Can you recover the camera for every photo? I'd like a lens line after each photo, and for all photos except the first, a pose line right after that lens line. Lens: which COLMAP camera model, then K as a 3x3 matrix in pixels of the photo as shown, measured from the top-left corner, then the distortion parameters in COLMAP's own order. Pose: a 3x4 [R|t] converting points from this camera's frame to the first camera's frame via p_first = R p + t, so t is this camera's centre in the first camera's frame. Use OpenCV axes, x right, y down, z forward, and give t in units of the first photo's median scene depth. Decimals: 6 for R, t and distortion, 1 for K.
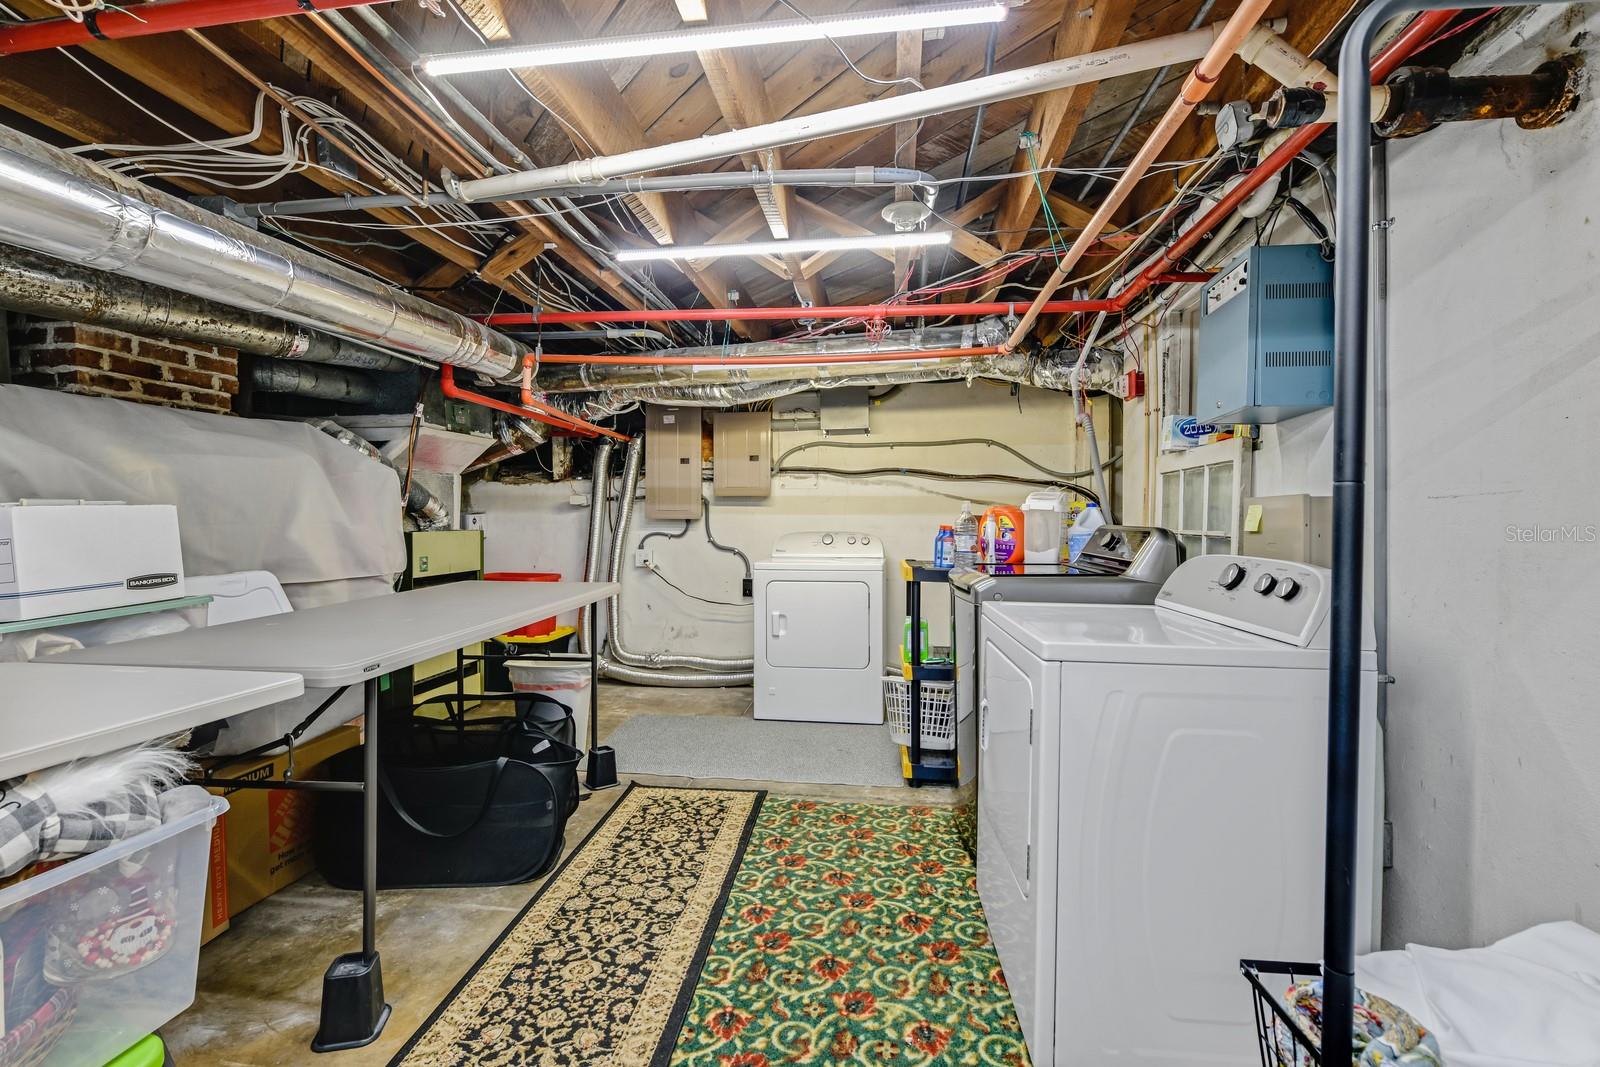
lens RADIAL K [[672.3, 0, 799.5], [0, 672.3, 531.1], [0, 0, 1]] dist [-0.016421, -0.000618]
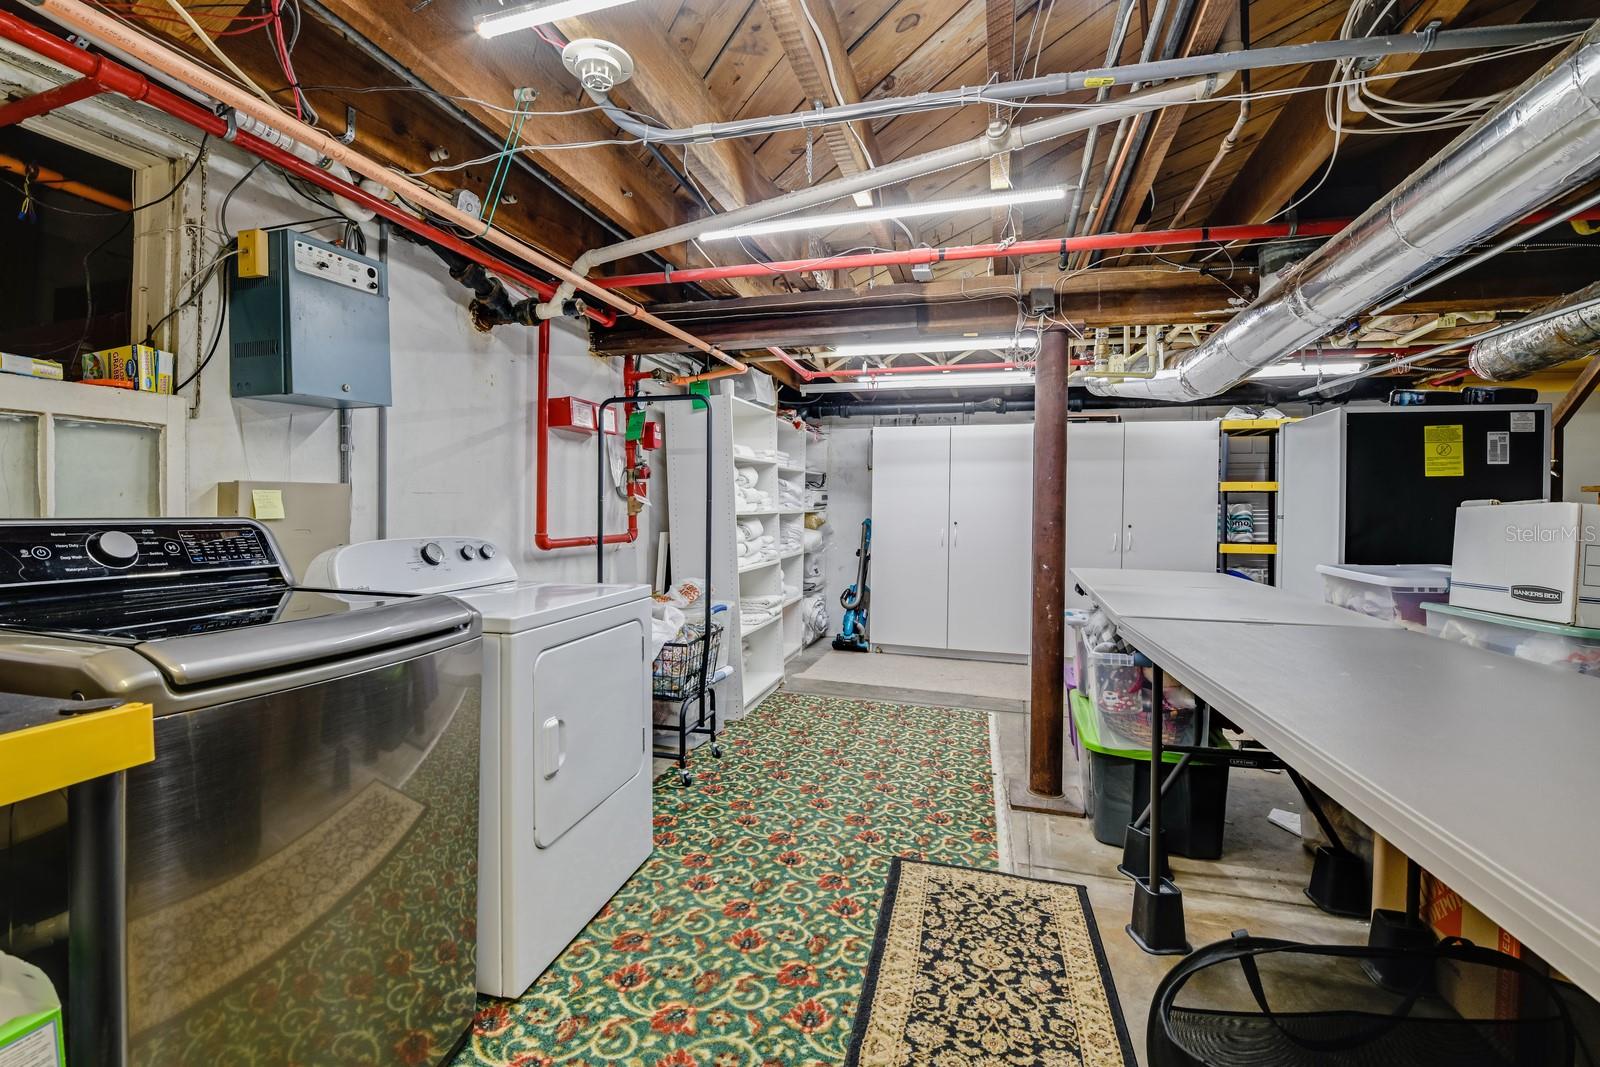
lens RADIAL K [[672.3, 0, 799.5], [0, 672.3, 531.1], [0, 0, 1]] dist [-0.016421, -0.000618]
pose [[-0.987466, -0.018946, 0.156691, -0.180244], [-0.010361, 0.998409, 0.055425, -0.040381], [-0.157492, 0.053106, -0.986091, 1.938243]]
